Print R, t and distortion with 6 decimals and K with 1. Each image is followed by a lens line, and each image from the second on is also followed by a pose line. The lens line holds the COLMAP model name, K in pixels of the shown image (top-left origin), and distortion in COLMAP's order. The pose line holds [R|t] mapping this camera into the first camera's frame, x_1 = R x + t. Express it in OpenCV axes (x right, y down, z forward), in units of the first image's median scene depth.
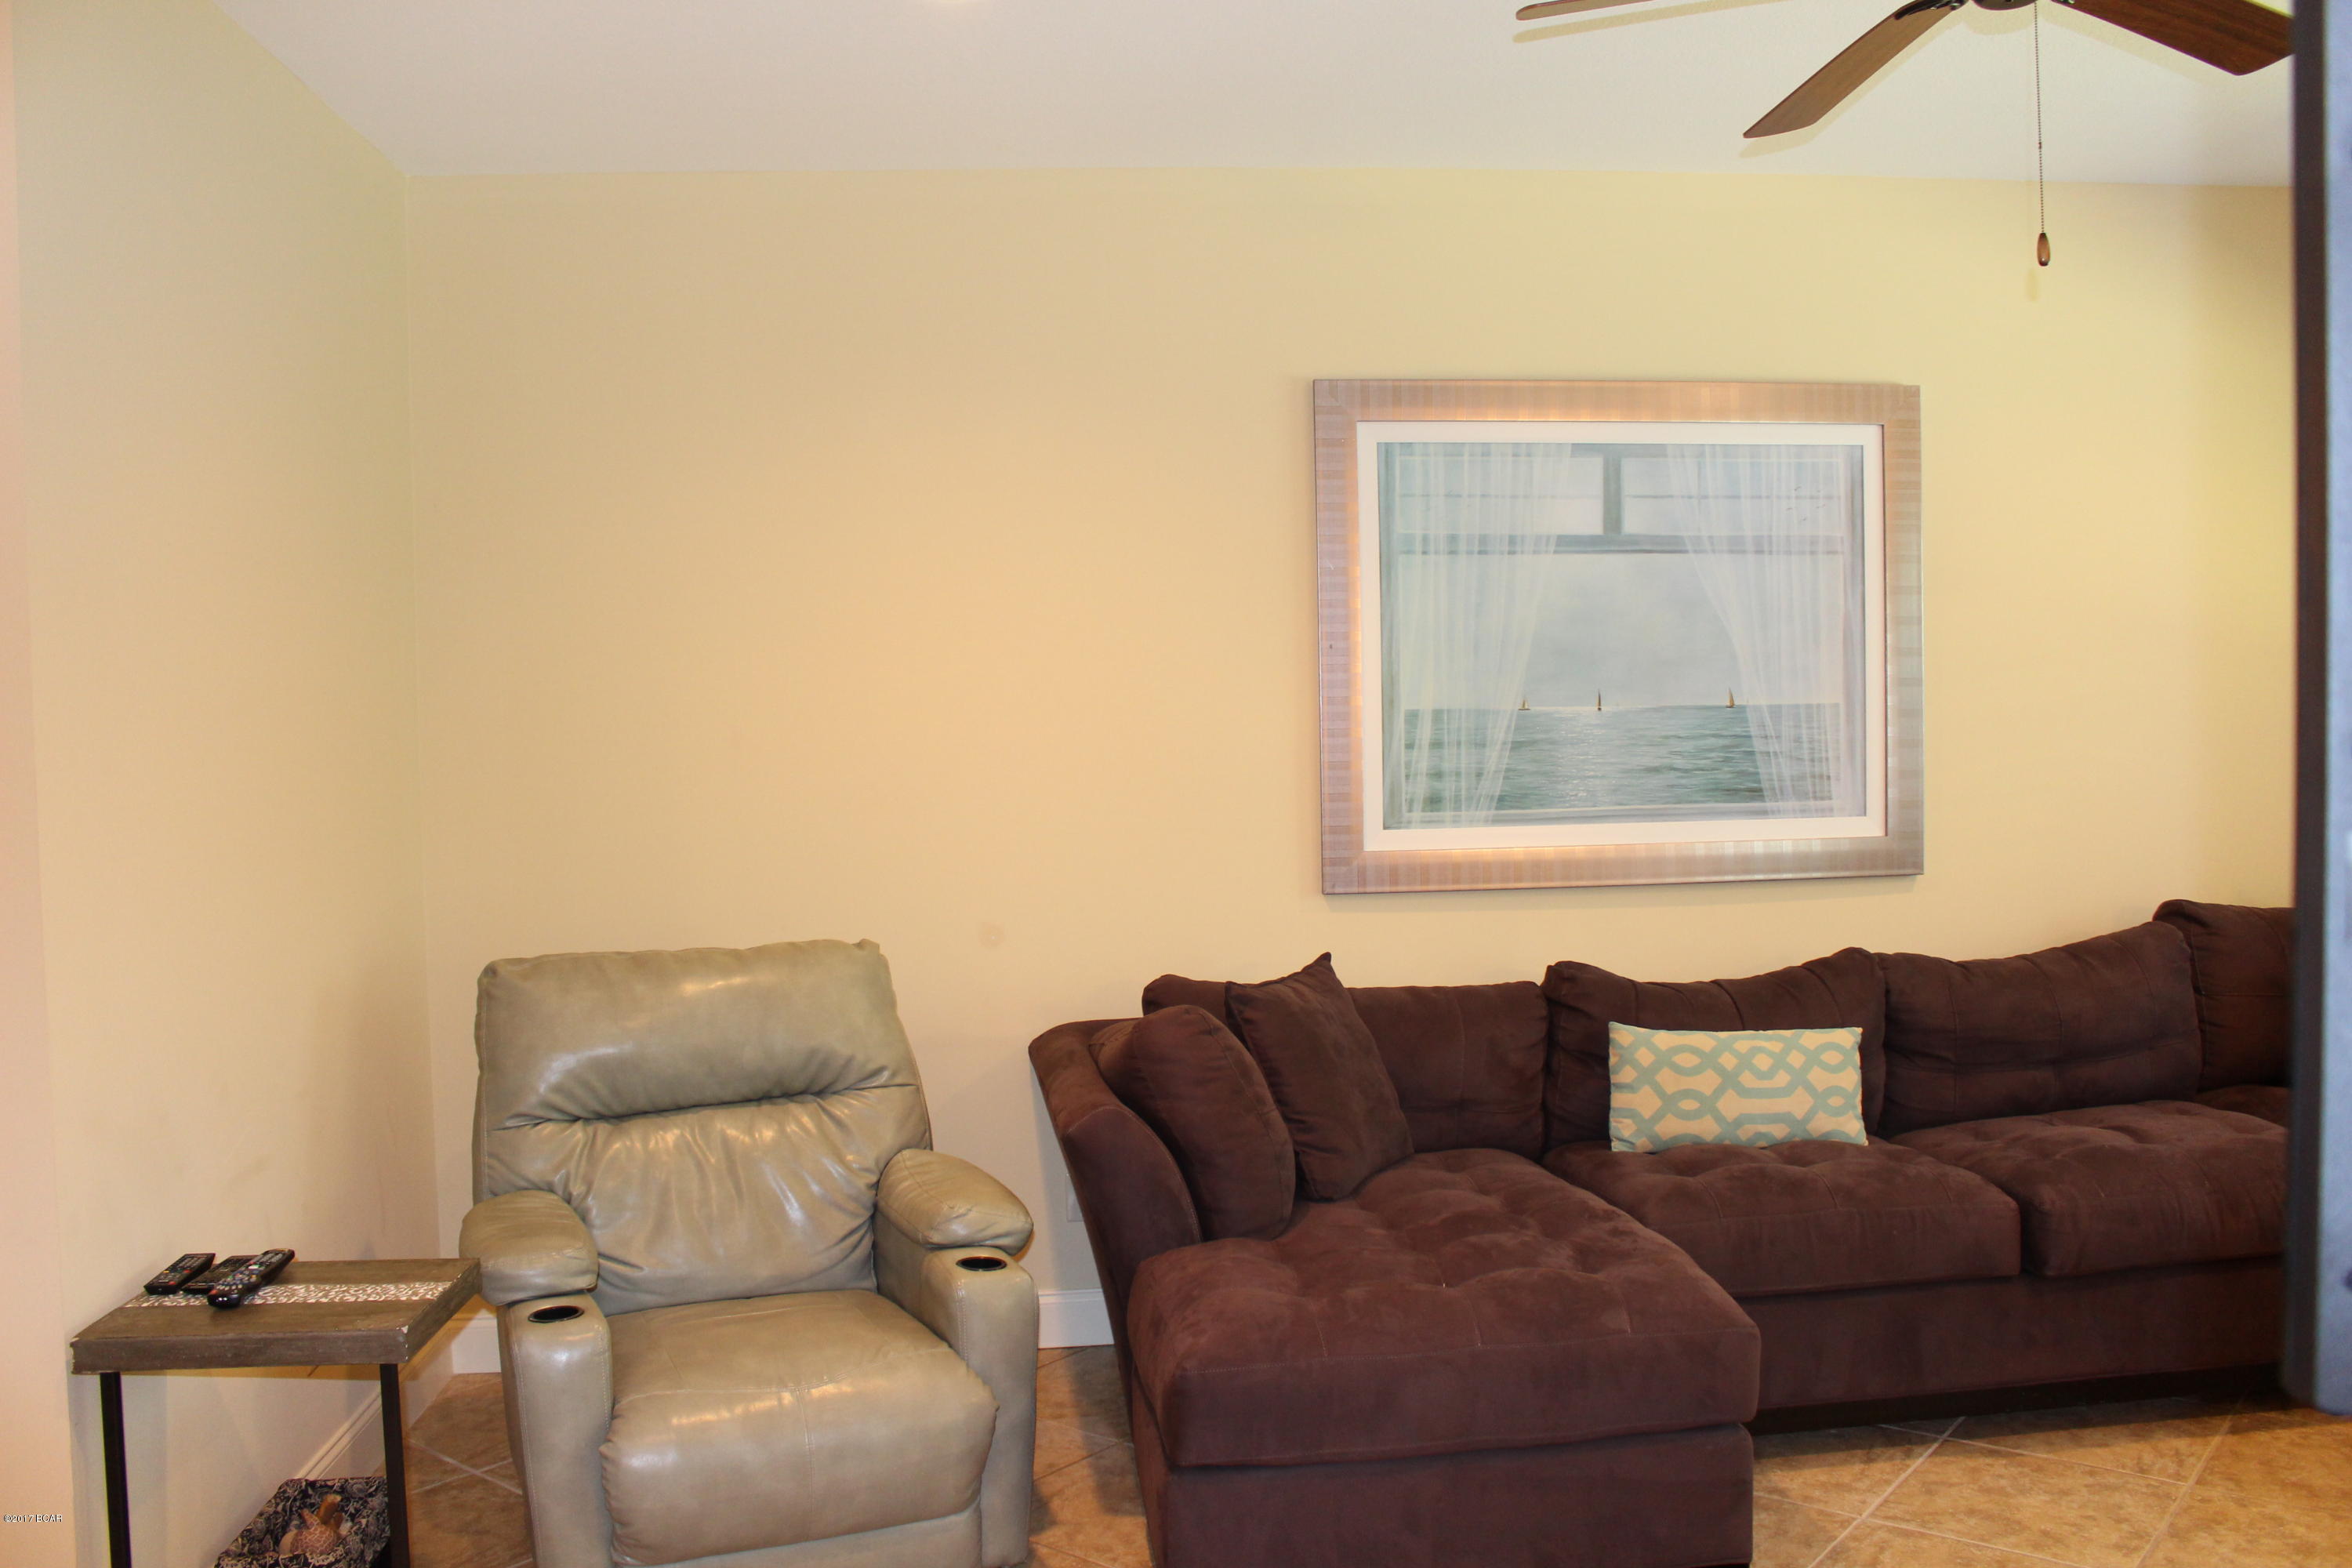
lens RADIAL K [[1936.3, 0, 1192.1], [0, 1936.3, 777.8], [0, 0, 1]] dist [-0.163138, 0.135659]
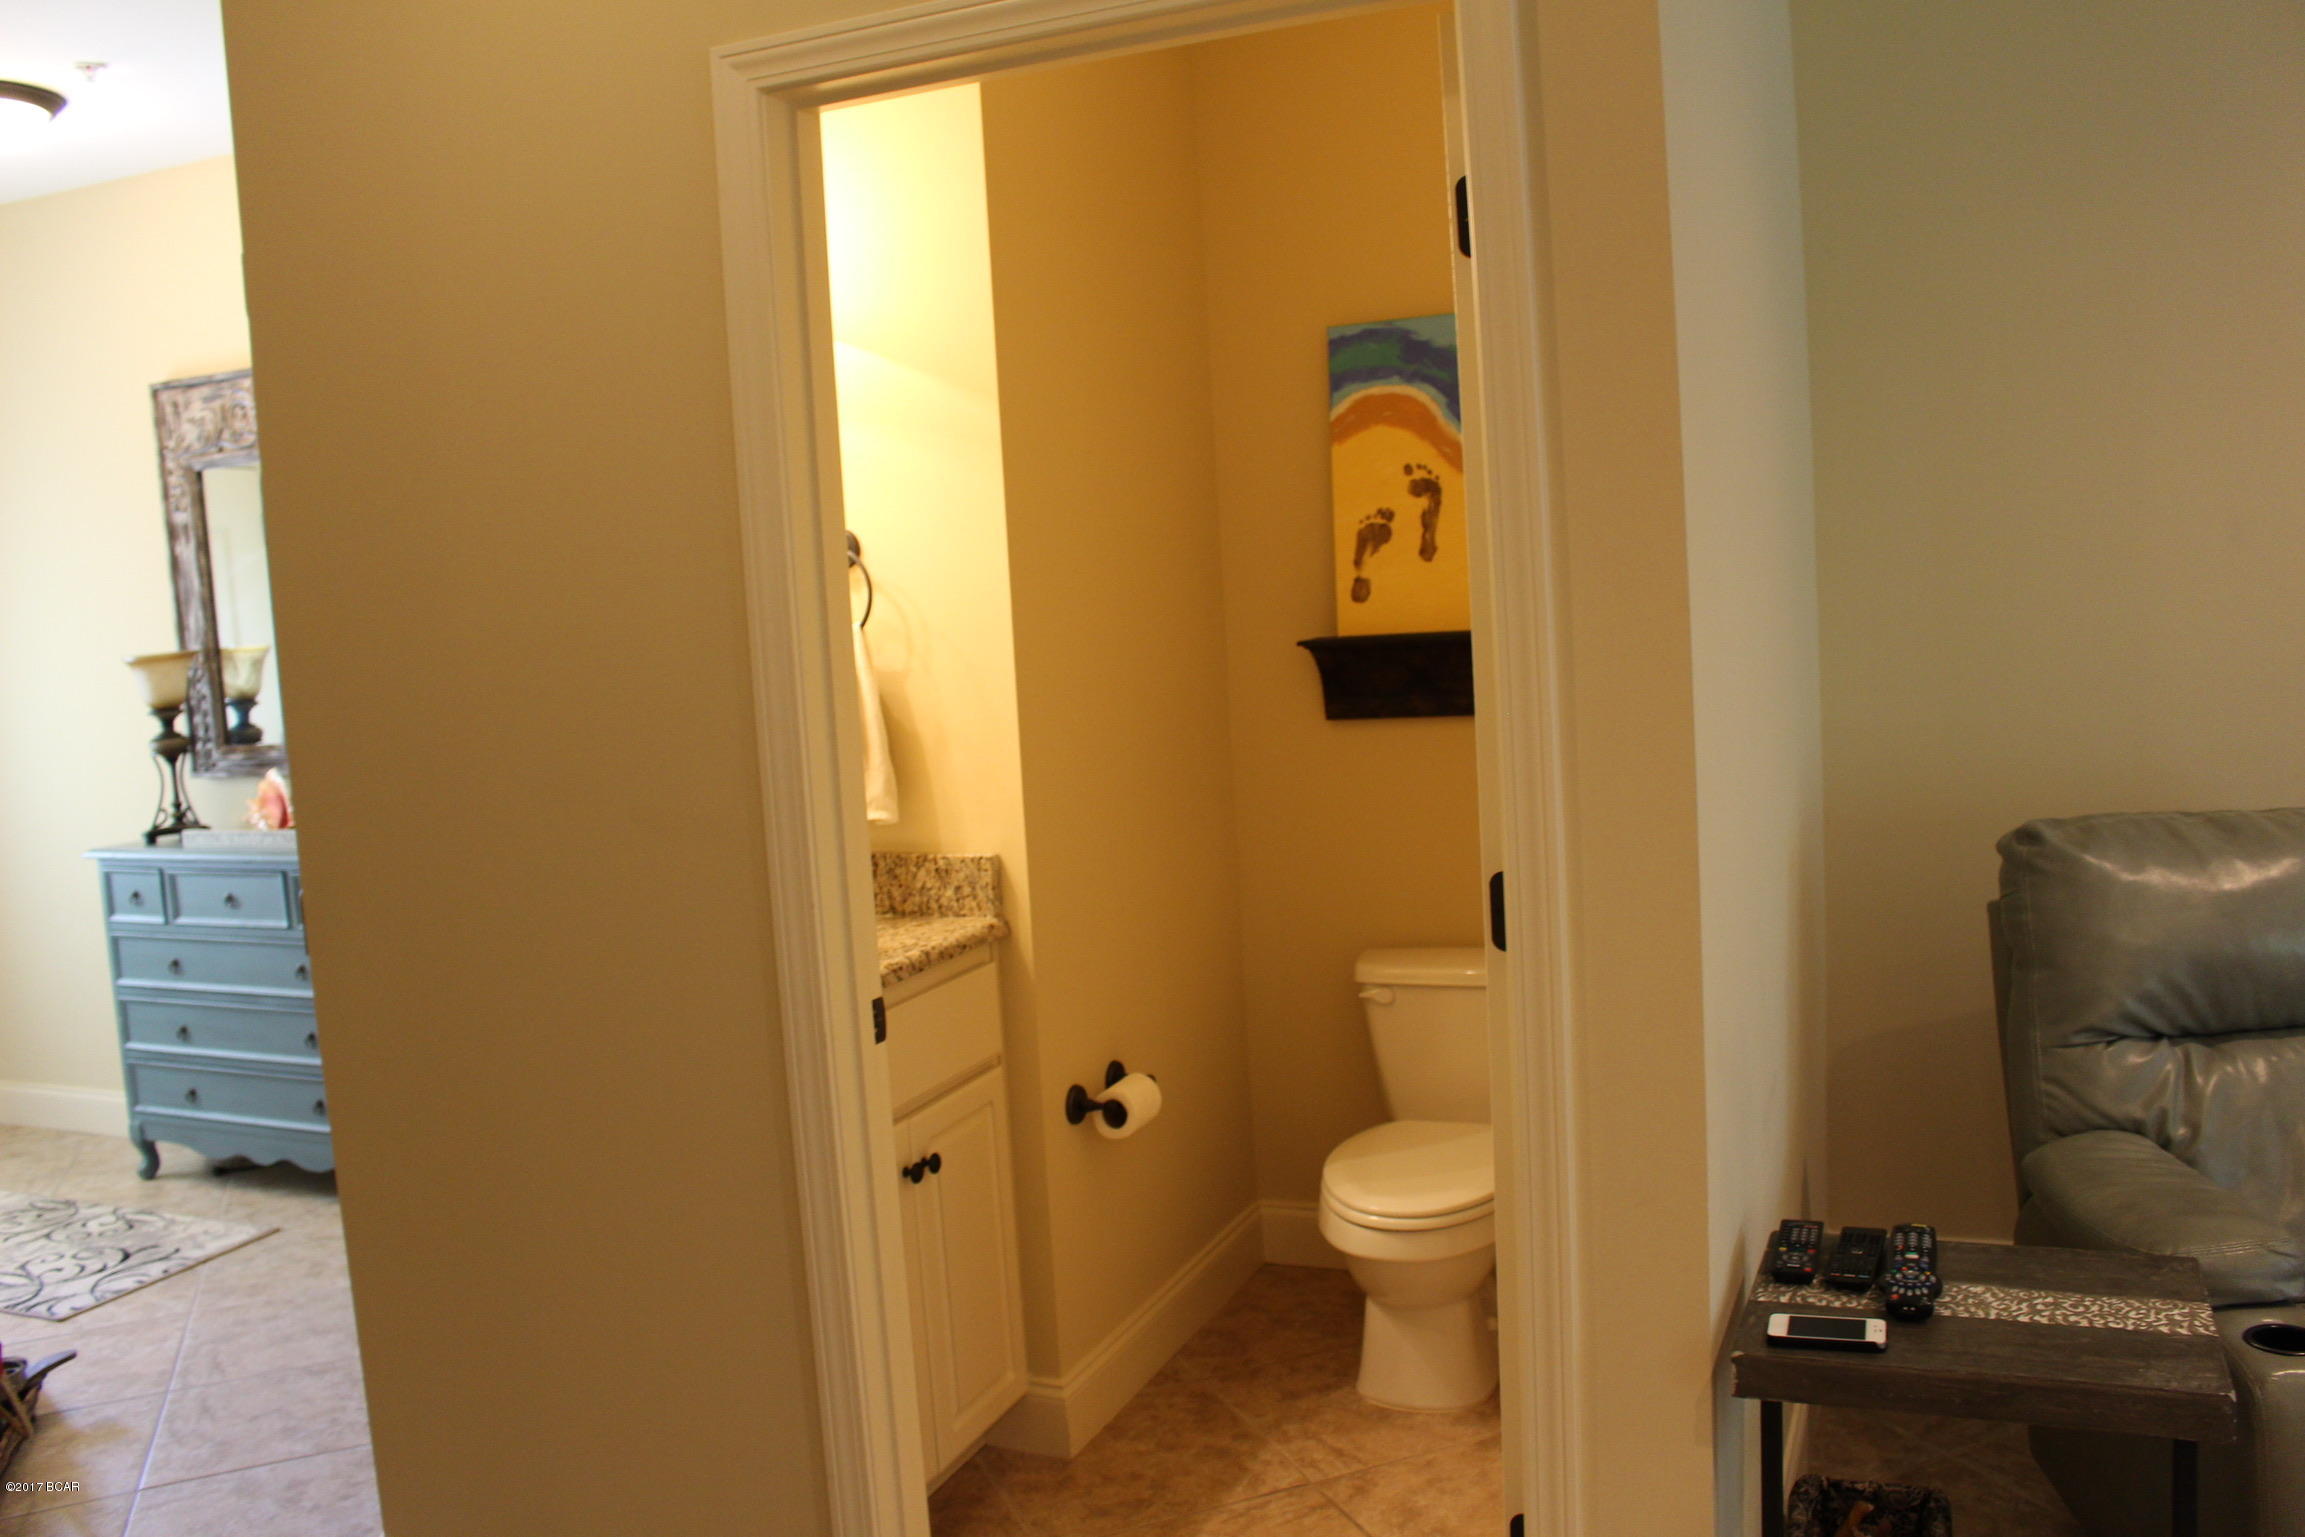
lens RADIAL K [[1897.6, 0, 1168.3], [0, 1897.6, 762.4], [0, 0, 1]] dist [-0.163138, 0.135659]
pose [[0.874105, 0.016425, -0.485460, -0.247798], [0.026541, 0.996320, 0.081500, 0.002021], [0.485012, -0.084124, 0.870452, 0.148012]]
